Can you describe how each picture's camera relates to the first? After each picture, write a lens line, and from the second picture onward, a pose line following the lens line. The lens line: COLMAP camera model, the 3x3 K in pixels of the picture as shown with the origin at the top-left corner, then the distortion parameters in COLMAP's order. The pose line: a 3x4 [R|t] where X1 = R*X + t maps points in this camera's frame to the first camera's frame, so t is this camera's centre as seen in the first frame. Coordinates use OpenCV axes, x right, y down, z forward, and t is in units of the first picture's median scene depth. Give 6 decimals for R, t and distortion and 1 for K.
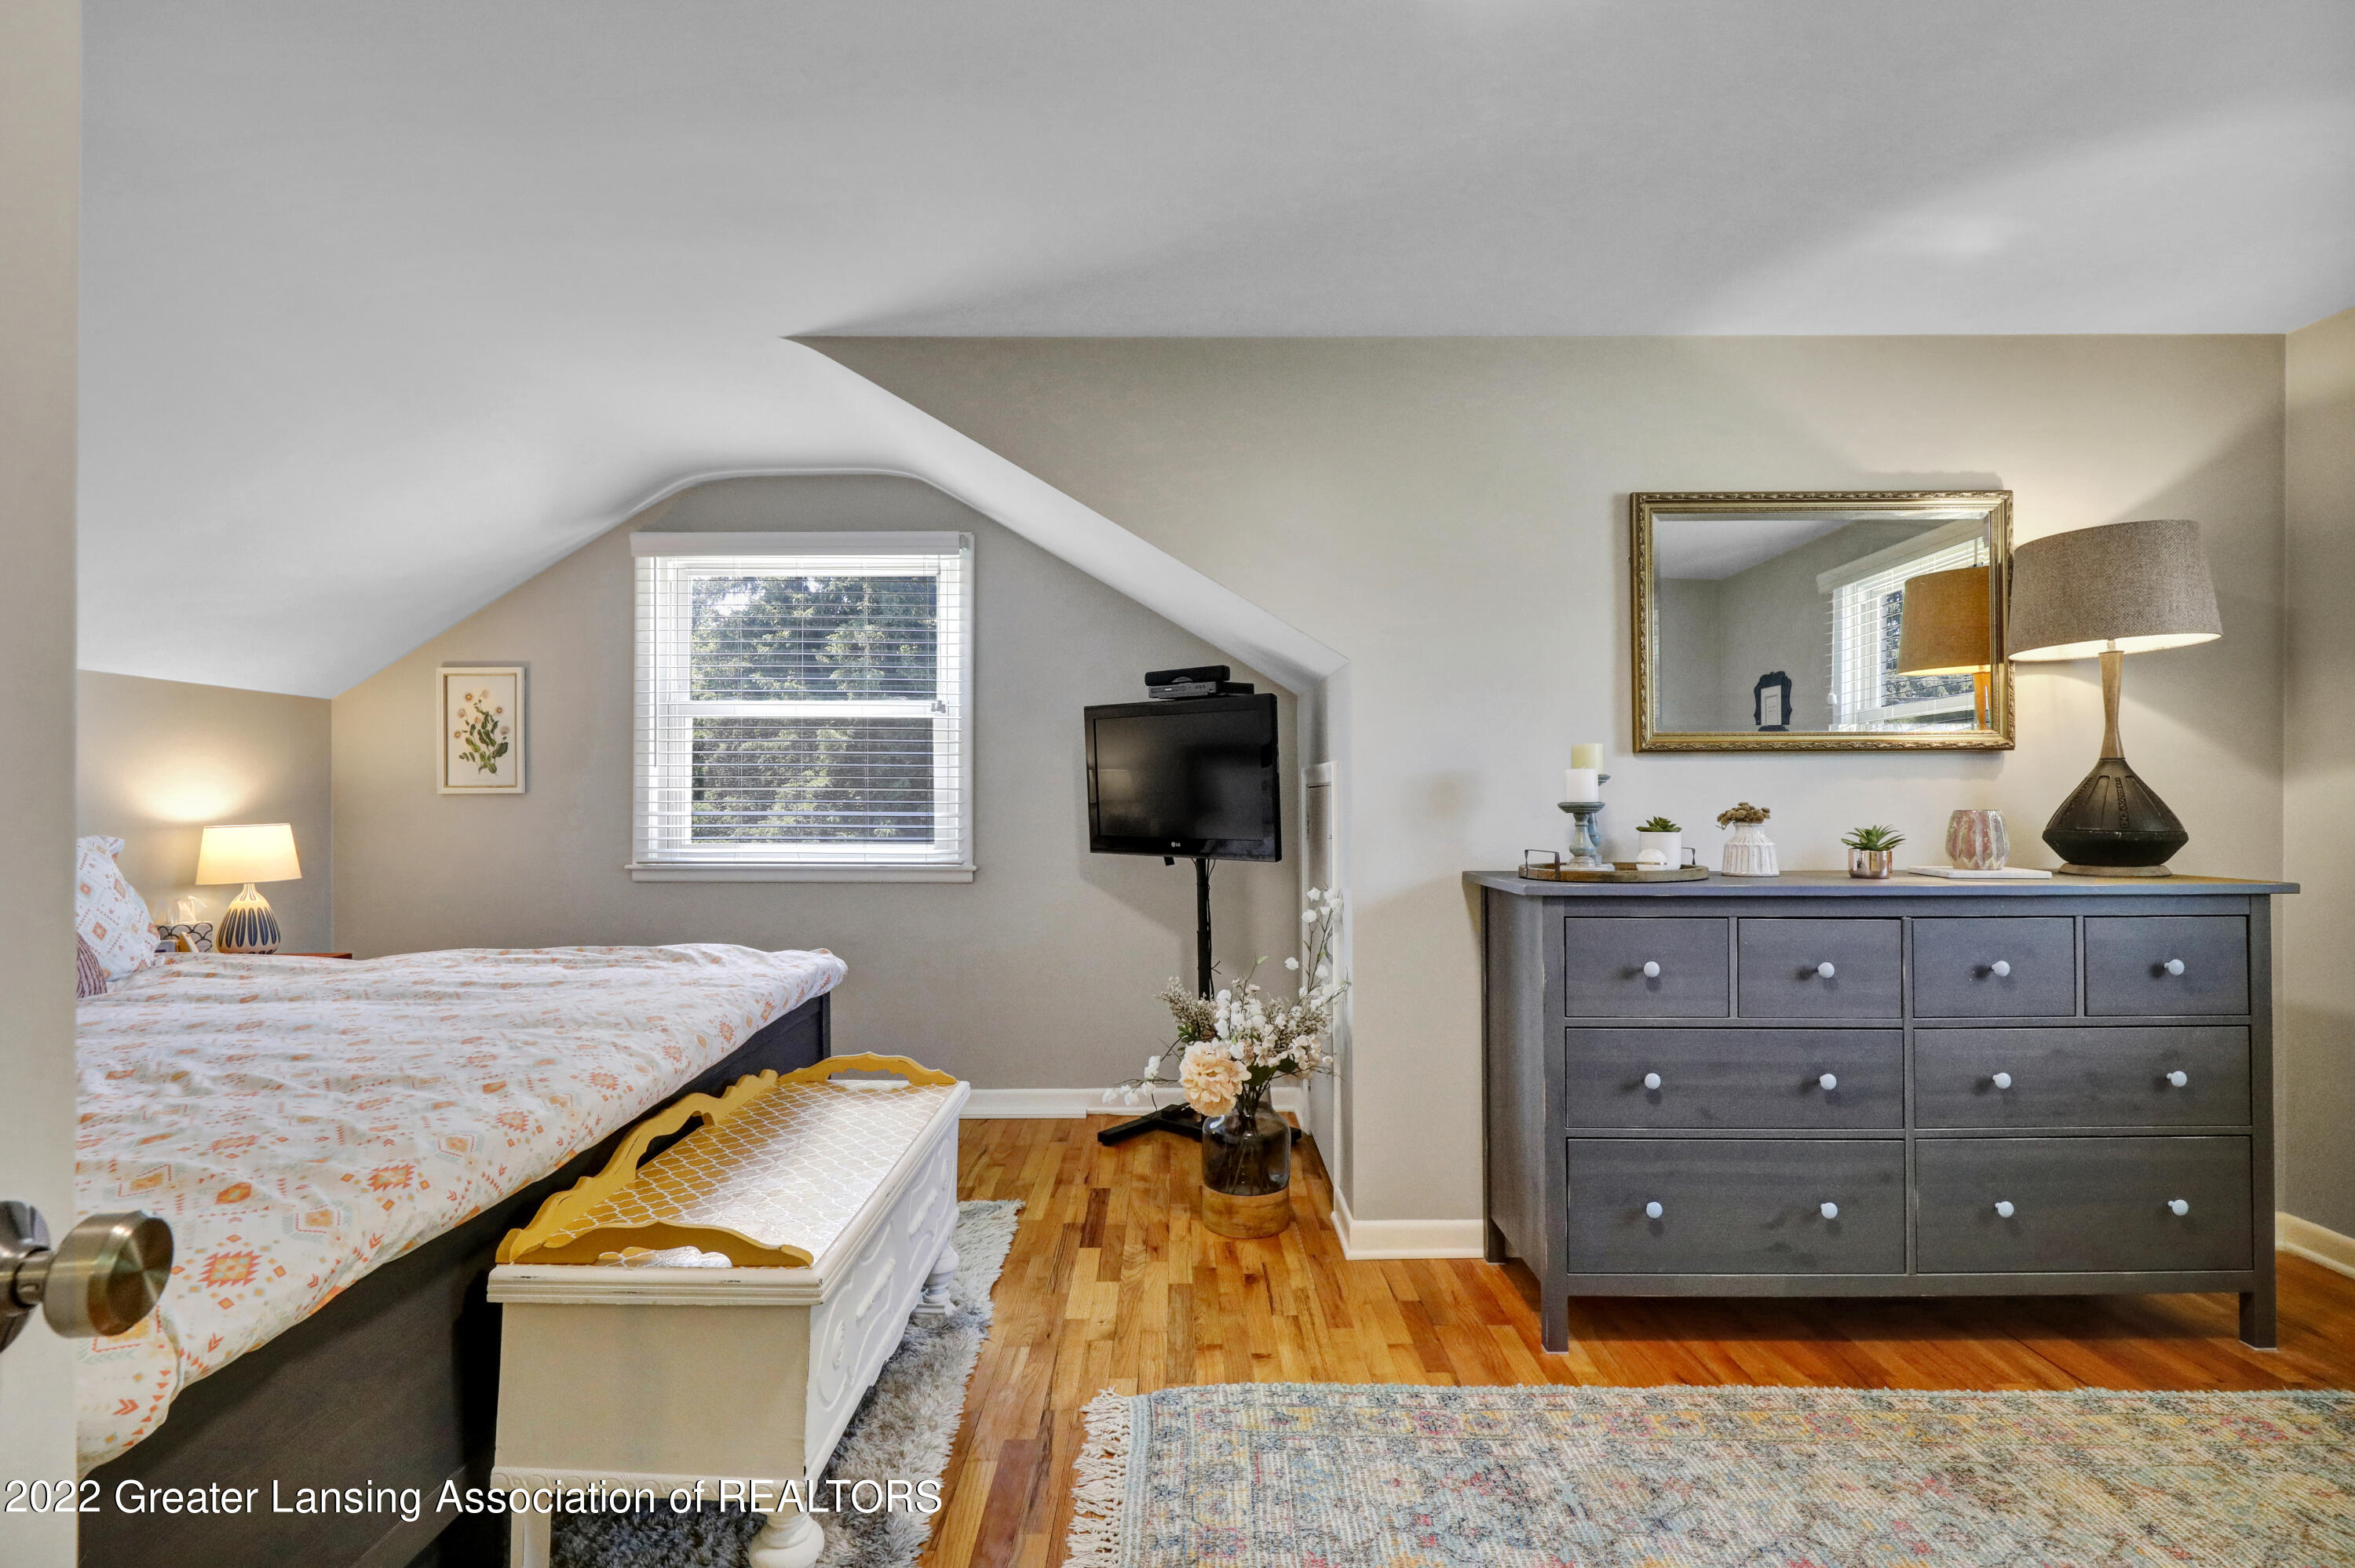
lens RADIAL K [[1081.0, 0, 1187.8], [0, 1081.0, 787.9], [0, 0, 1]] dist [0.004400, -0.000261]
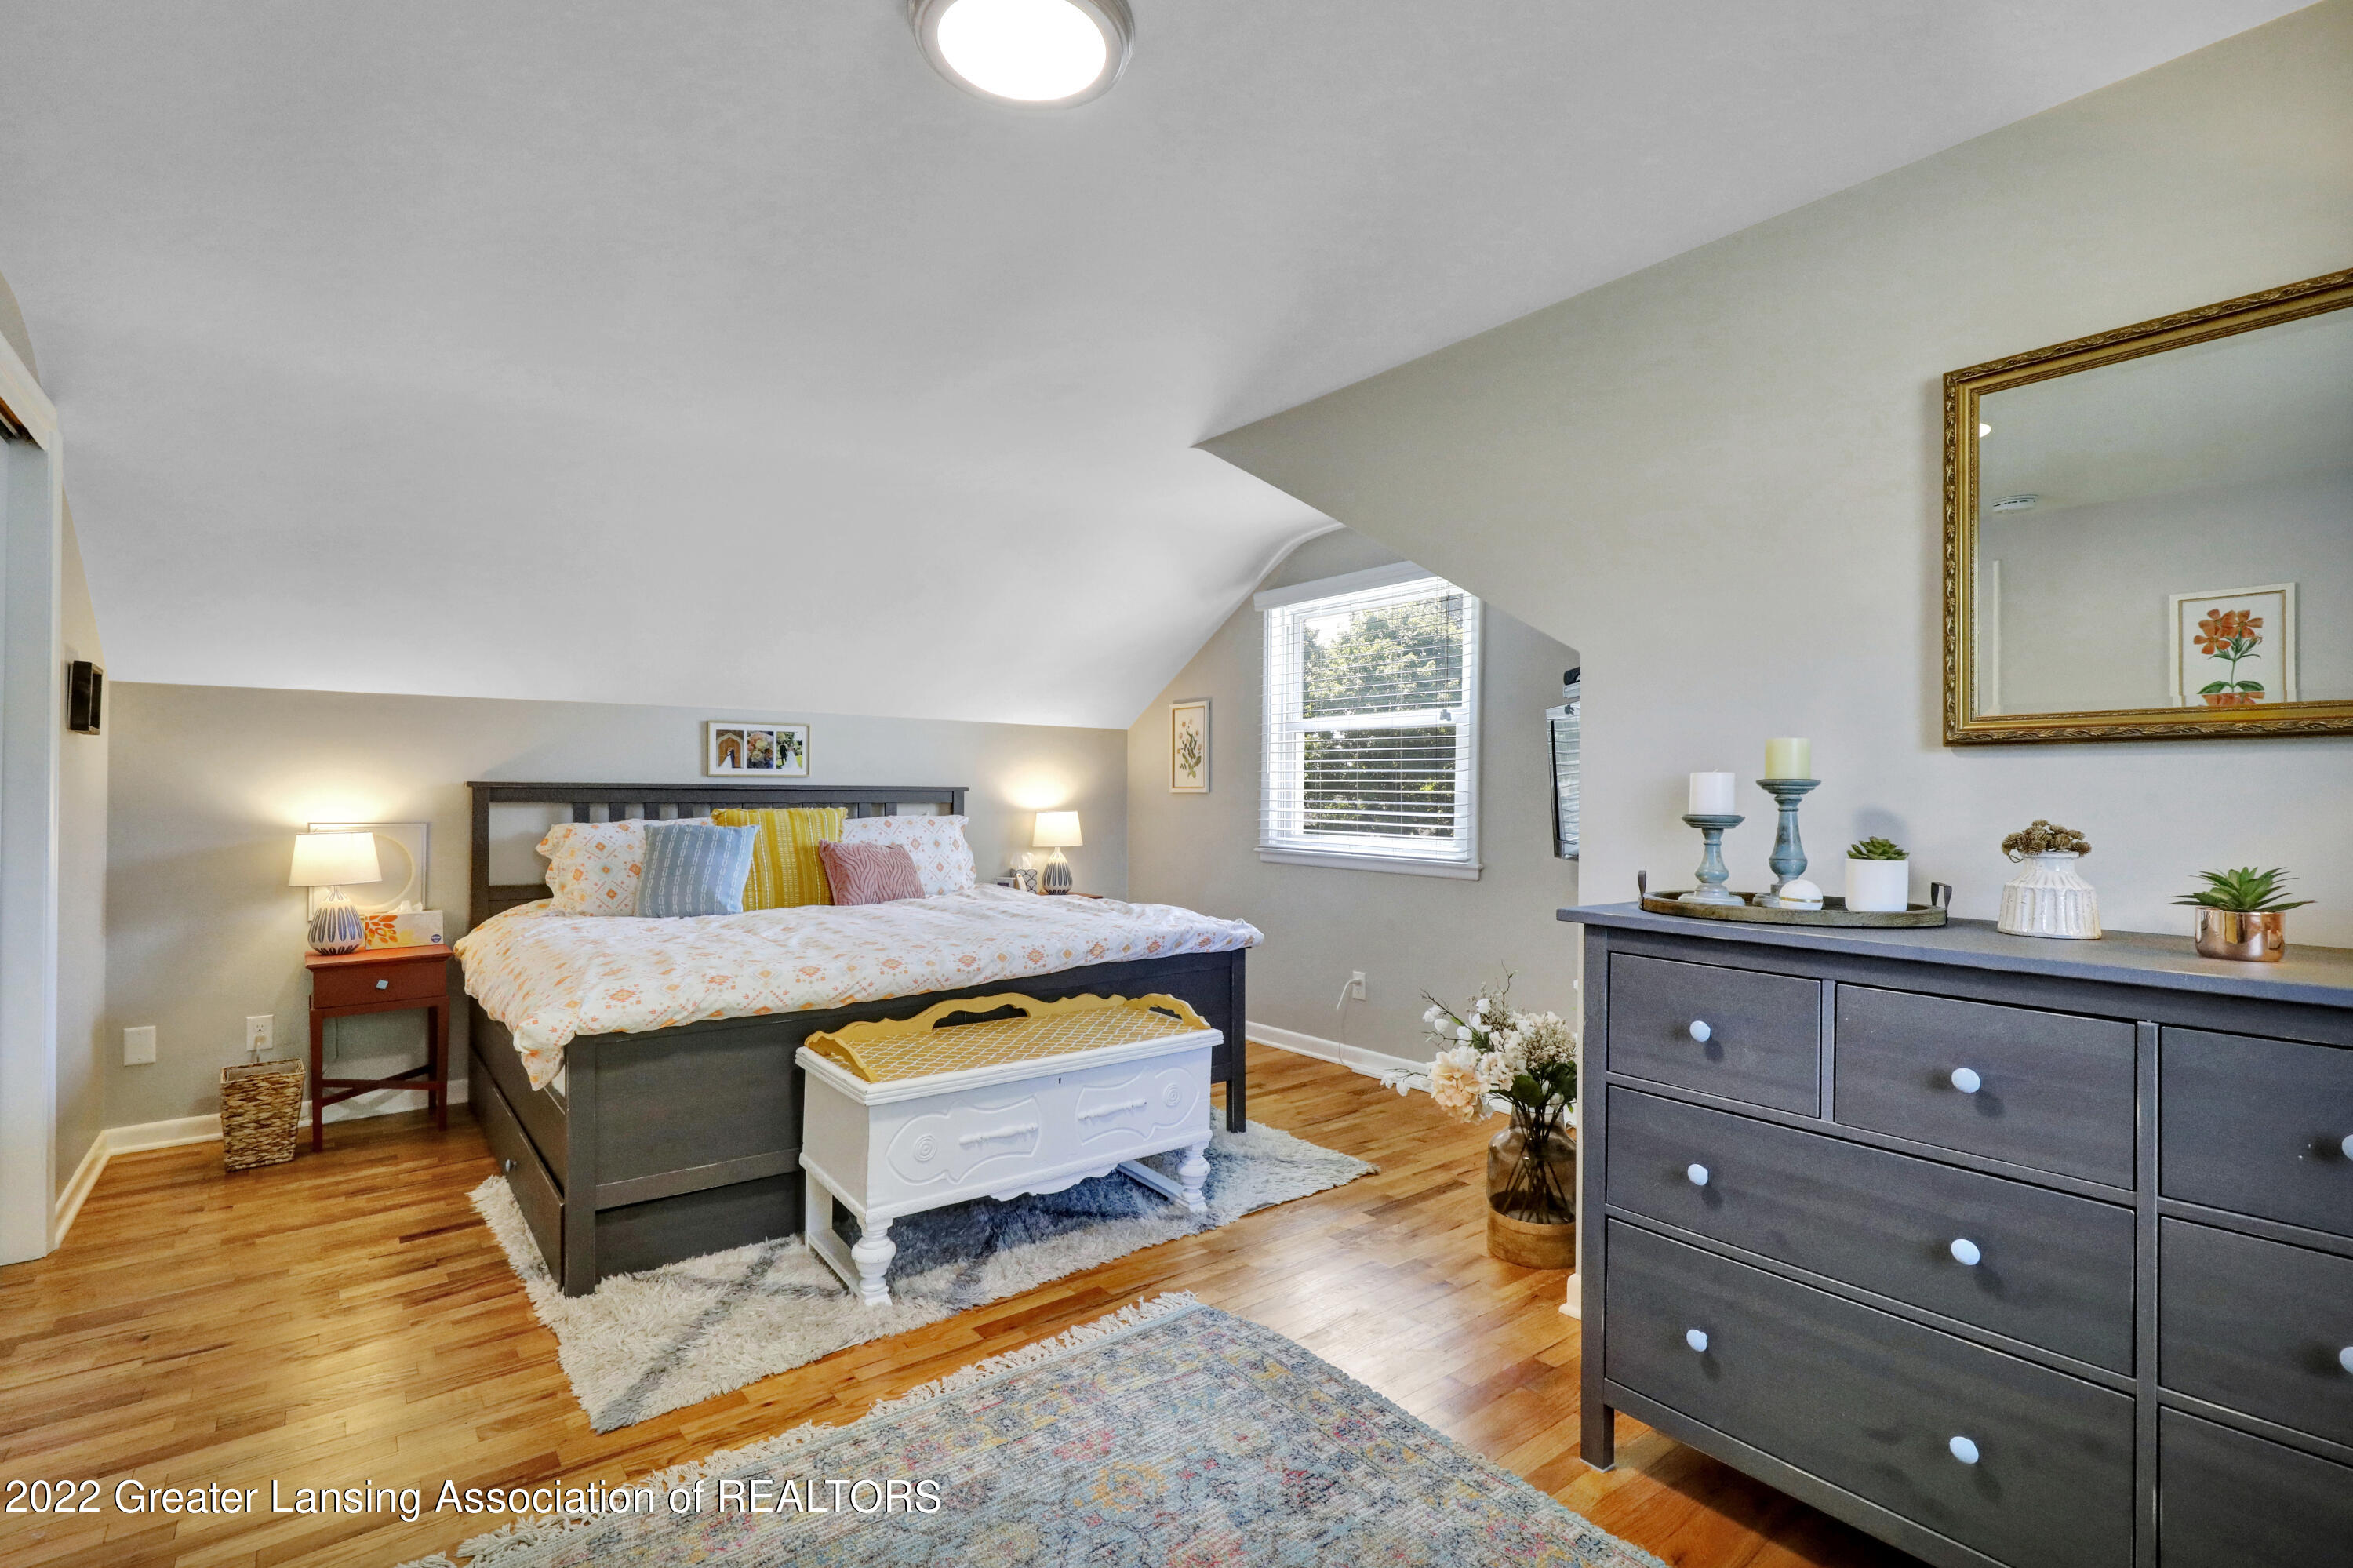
lens RADIAL K [[1080.2, 0, 1198.7], [0, 1080.2, 786.0], [0, 0, 1]] dist [0.004400, -0.000261]
pose [[0.625698, 0.001811, -0.780064, 0.651666], [-0.001554, 0.999998, 0.001075, -0.007219], [0.780064, 0.000539, 0.625699, 0.187177]]
